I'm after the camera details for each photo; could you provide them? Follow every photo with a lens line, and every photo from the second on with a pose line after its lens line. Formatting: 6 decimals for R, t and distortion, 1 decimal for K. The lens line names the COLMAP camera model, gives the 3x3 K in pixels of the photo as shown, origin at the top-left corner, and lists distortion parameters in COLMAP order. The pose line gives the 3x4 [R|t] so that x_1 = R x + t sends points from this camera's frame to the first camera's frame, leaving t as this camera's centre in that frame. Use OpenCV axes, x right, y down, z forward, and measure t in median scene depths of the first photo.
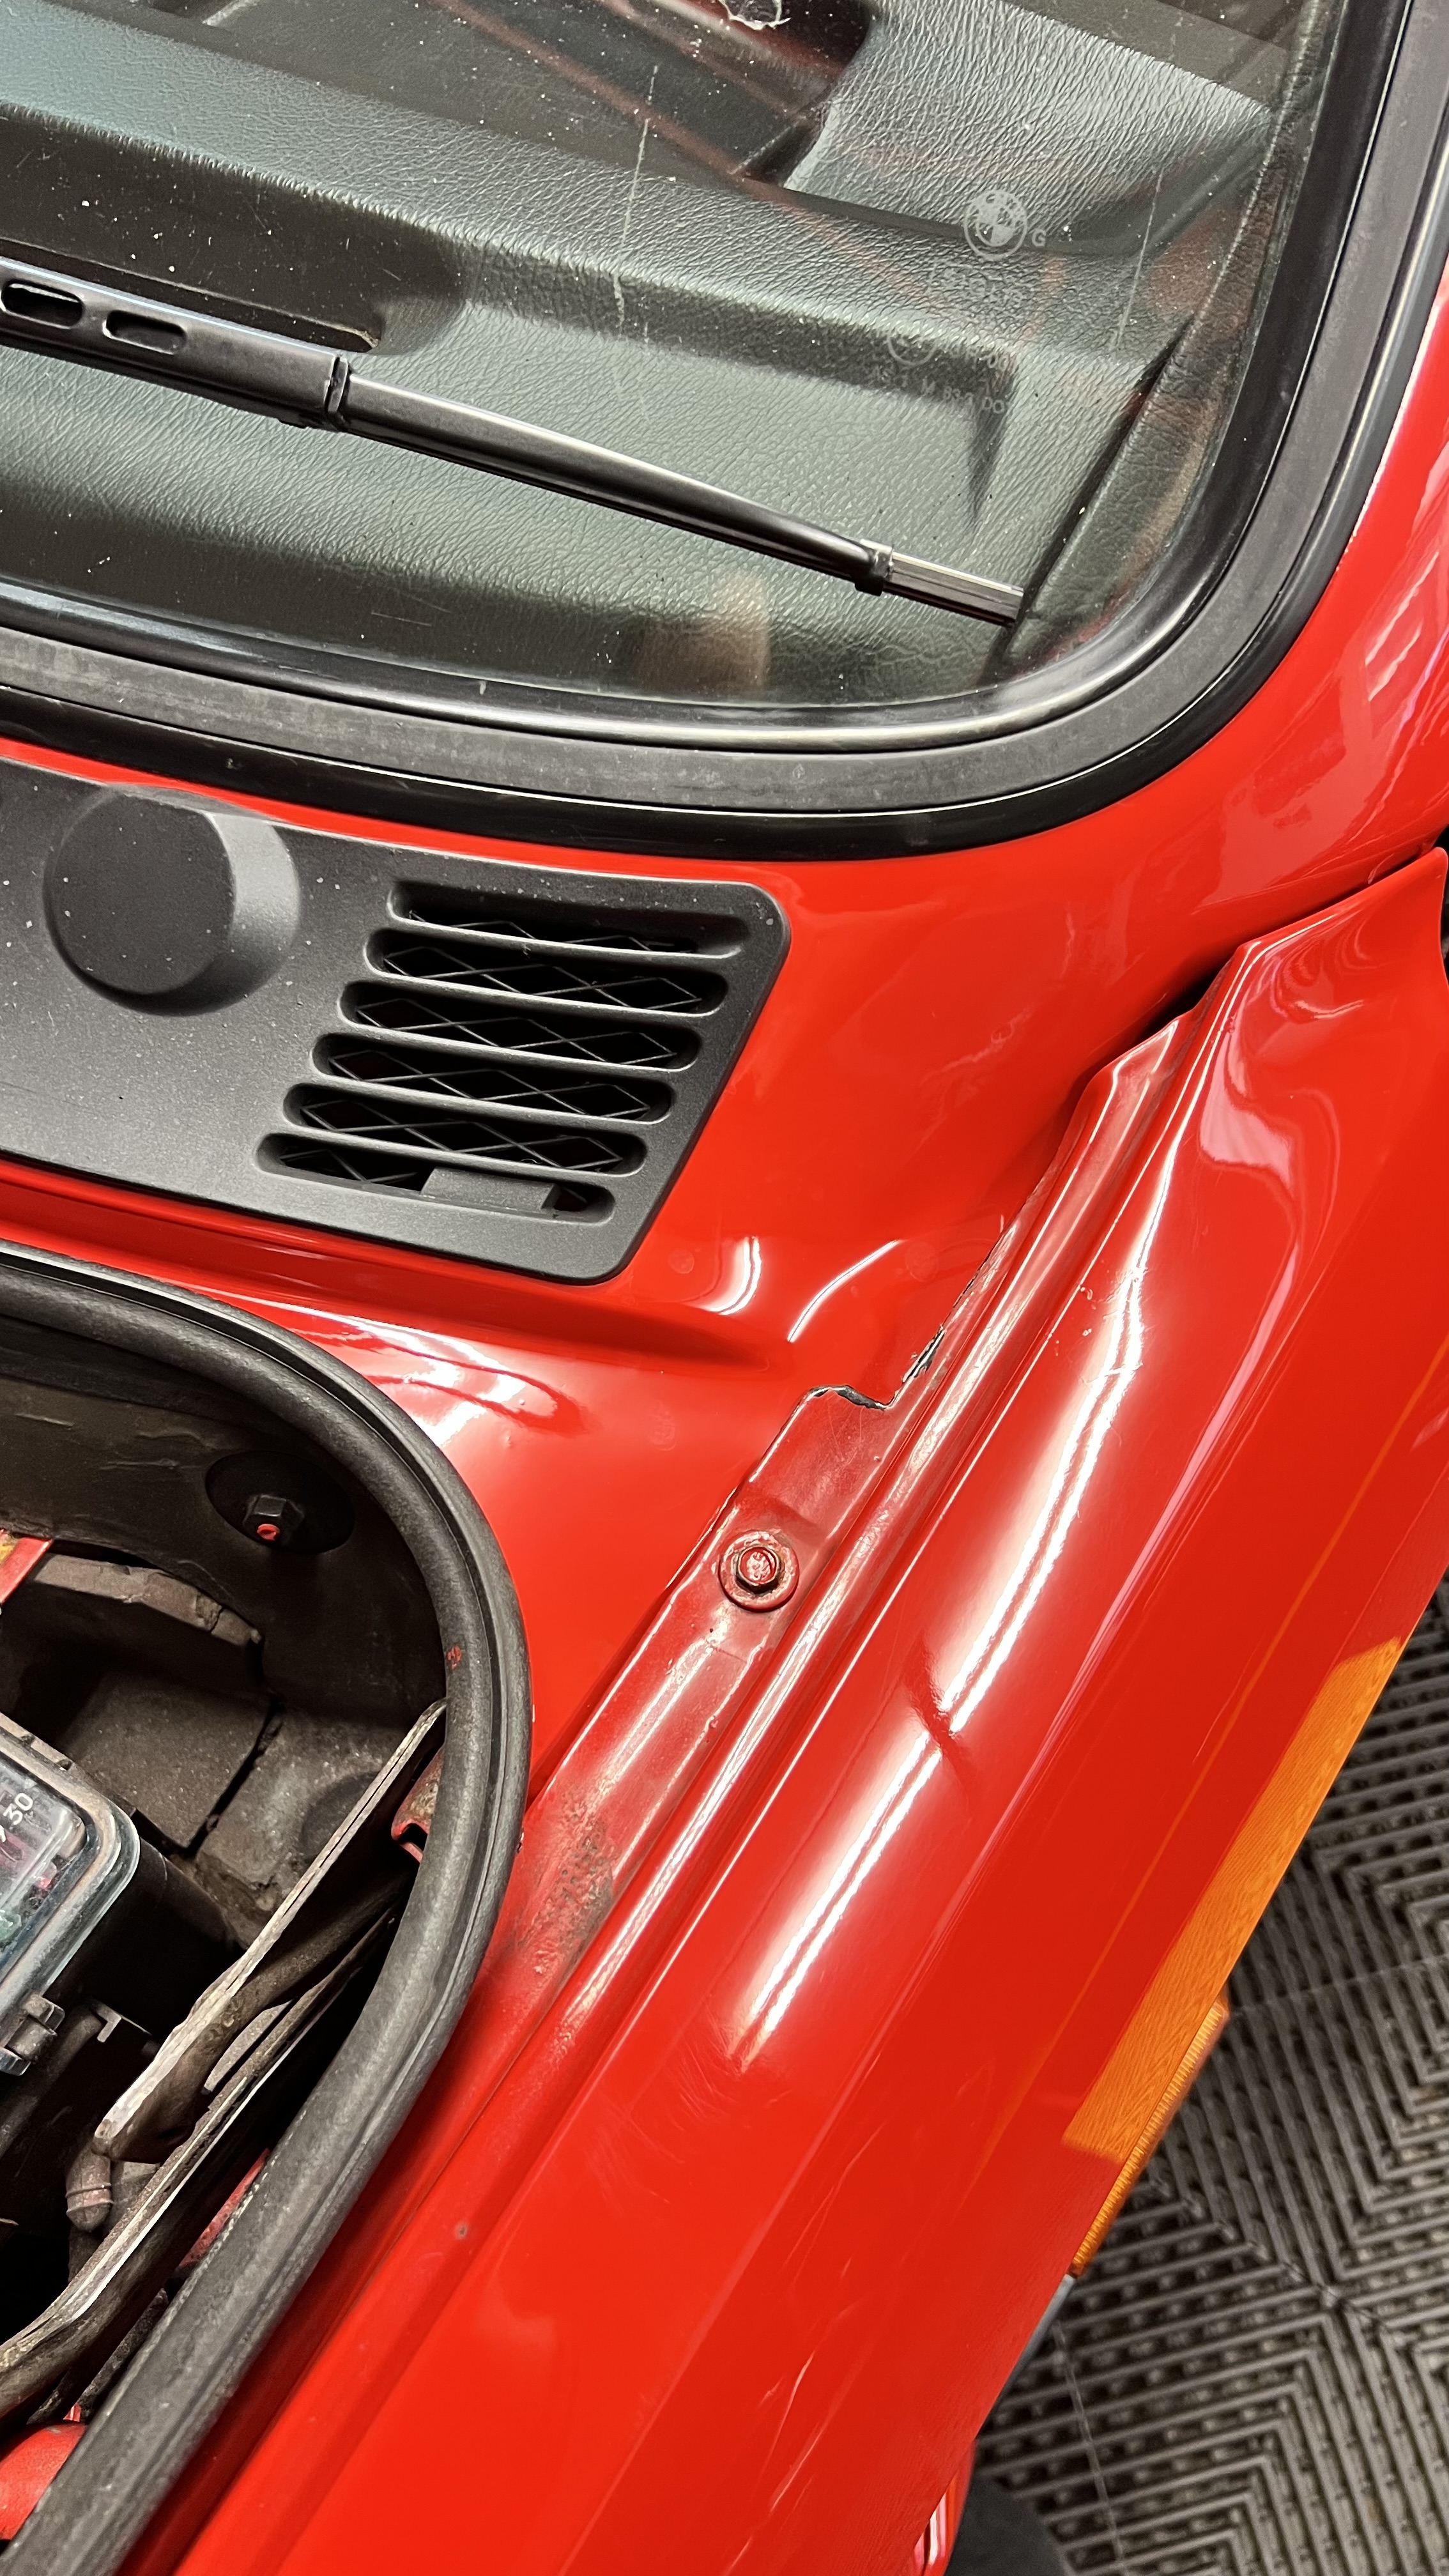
lens RADIAL K [[1919.3, 0, 712.6], [0, 1919.3, 1305.3], [0, 0, 1]] dist [0.027025, -0.040386]
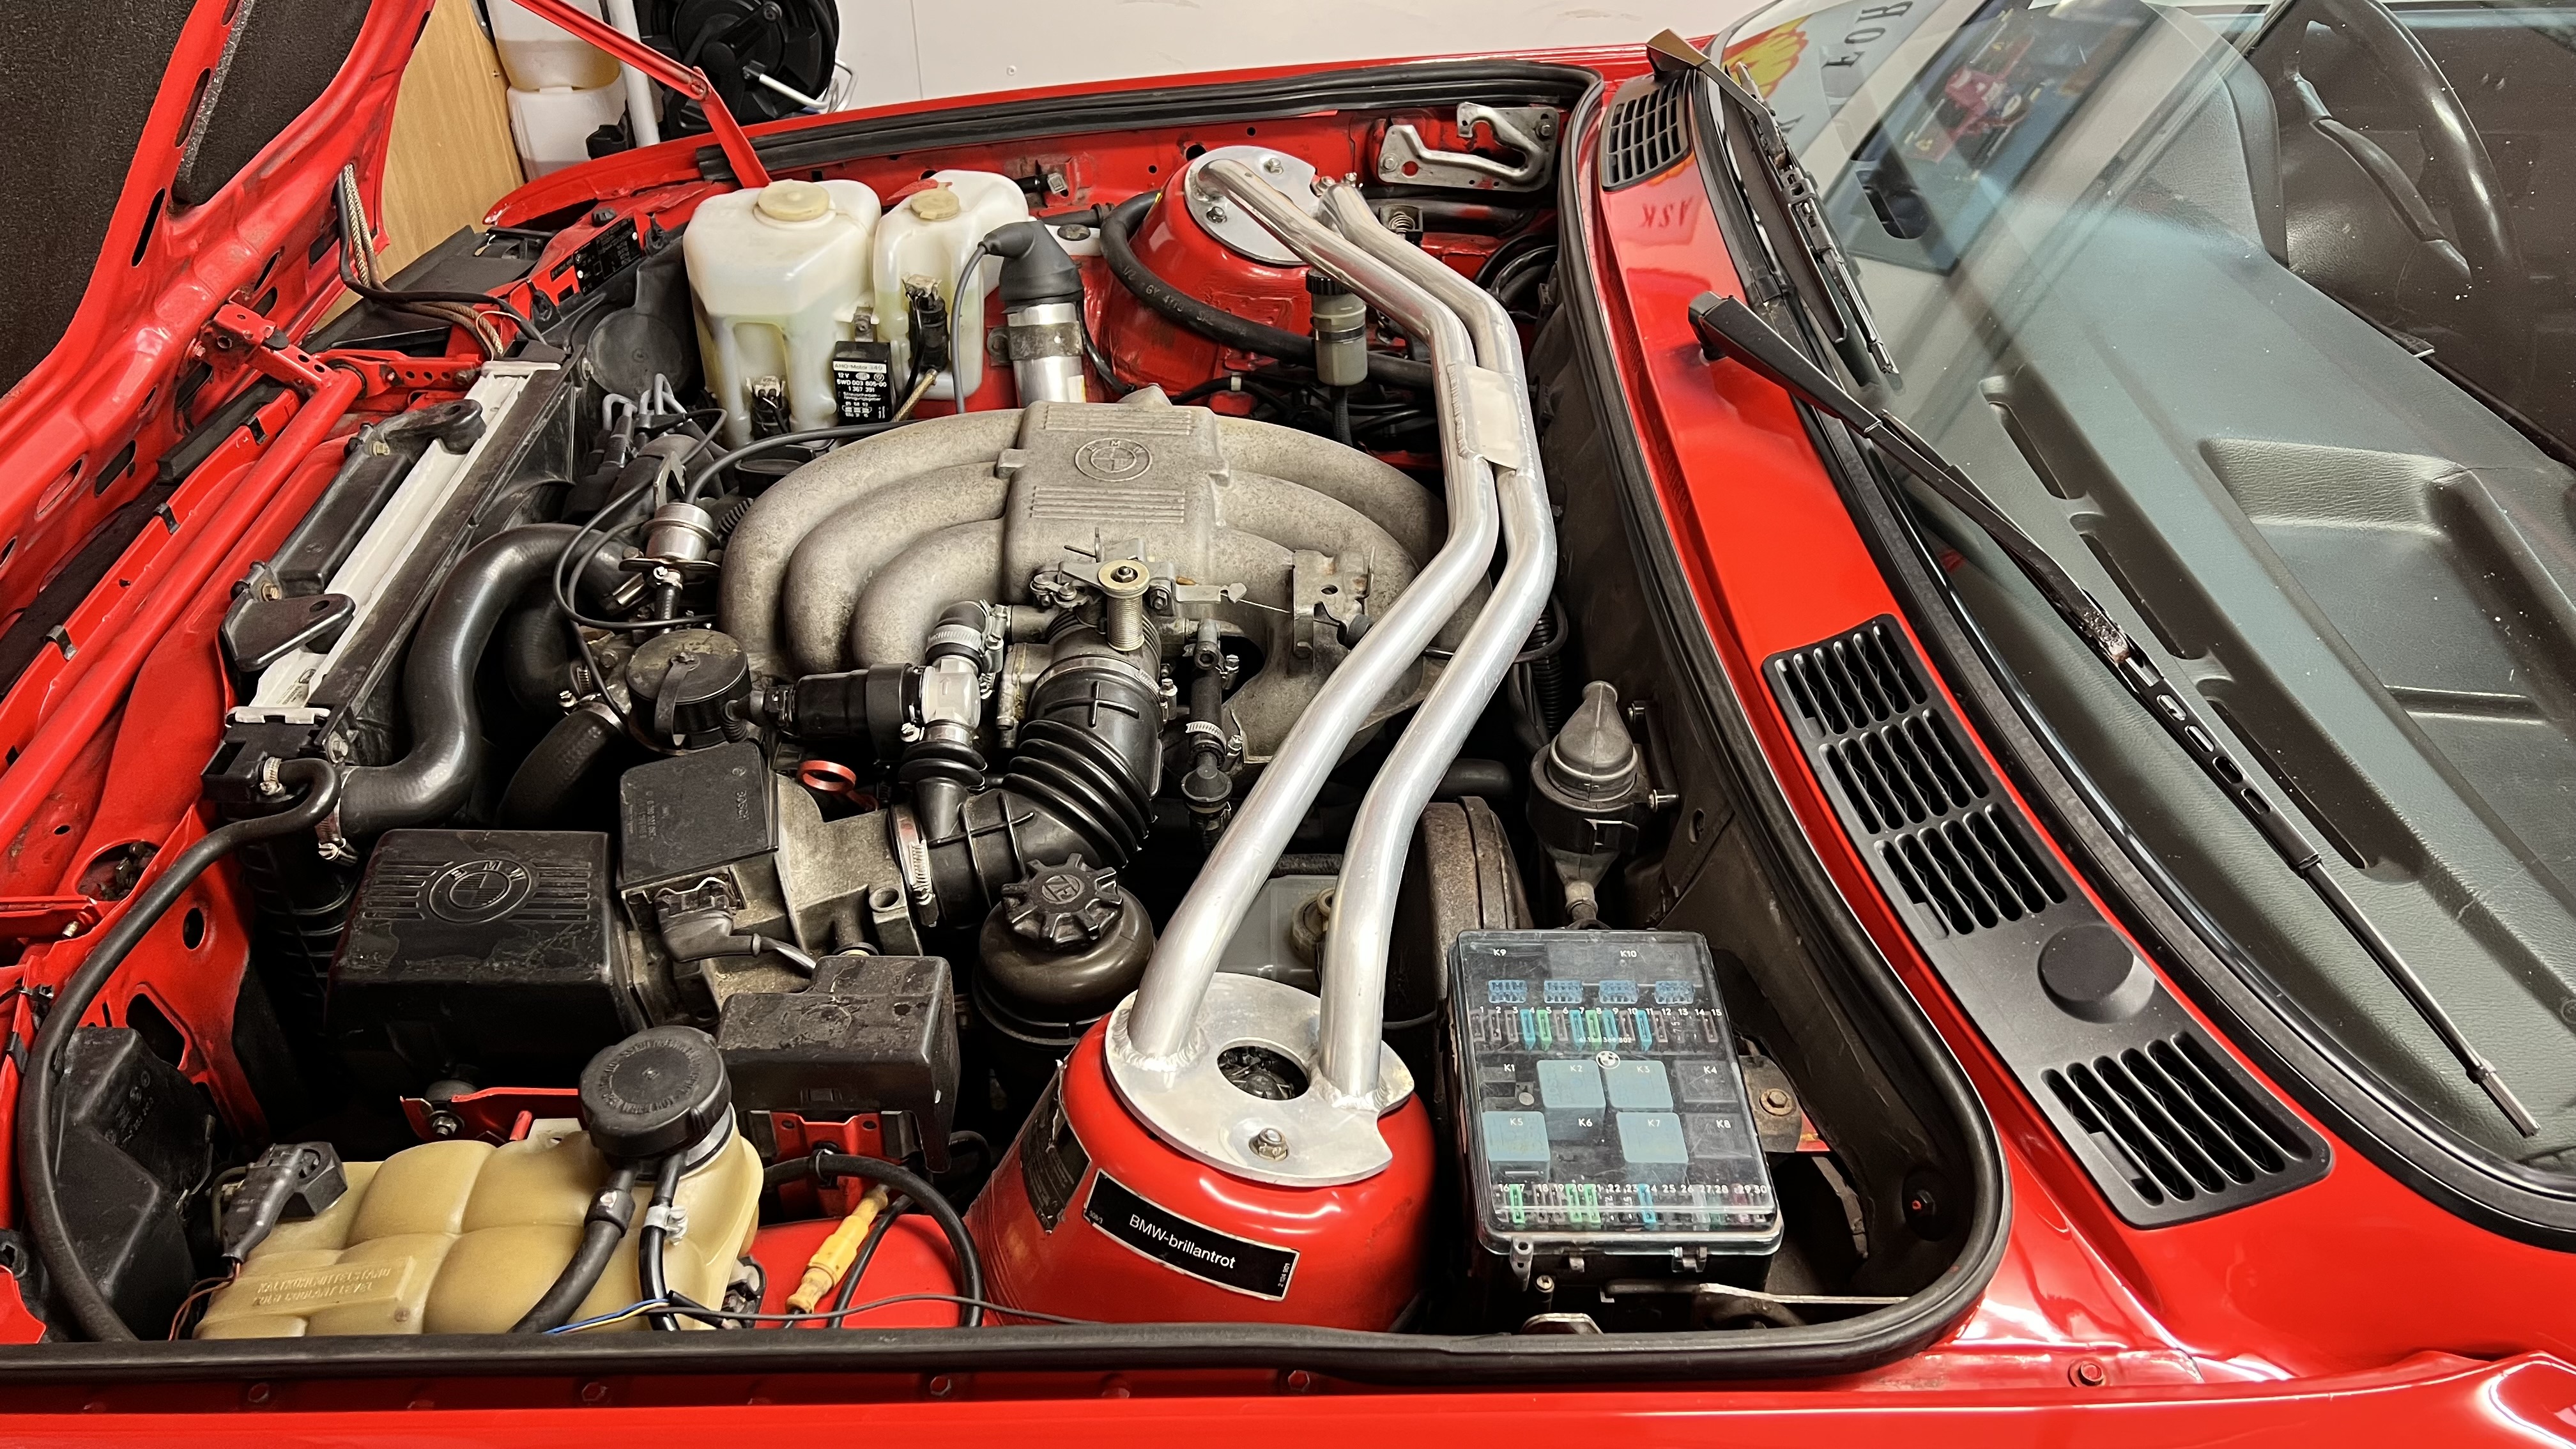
lens RADIAL K [[1919.3, 0, 1285.4], [0, 1919.3, 710.9], [0, 0, 1]] dist [0.027025, -0.040386]
pose [[0.525582, 0.531751, -0.664082, 0.556218], [-0.755043, 0.651244, -0.076101, 0.477519], [0.392013, 0.541408, 0.743777, -1.217625]]
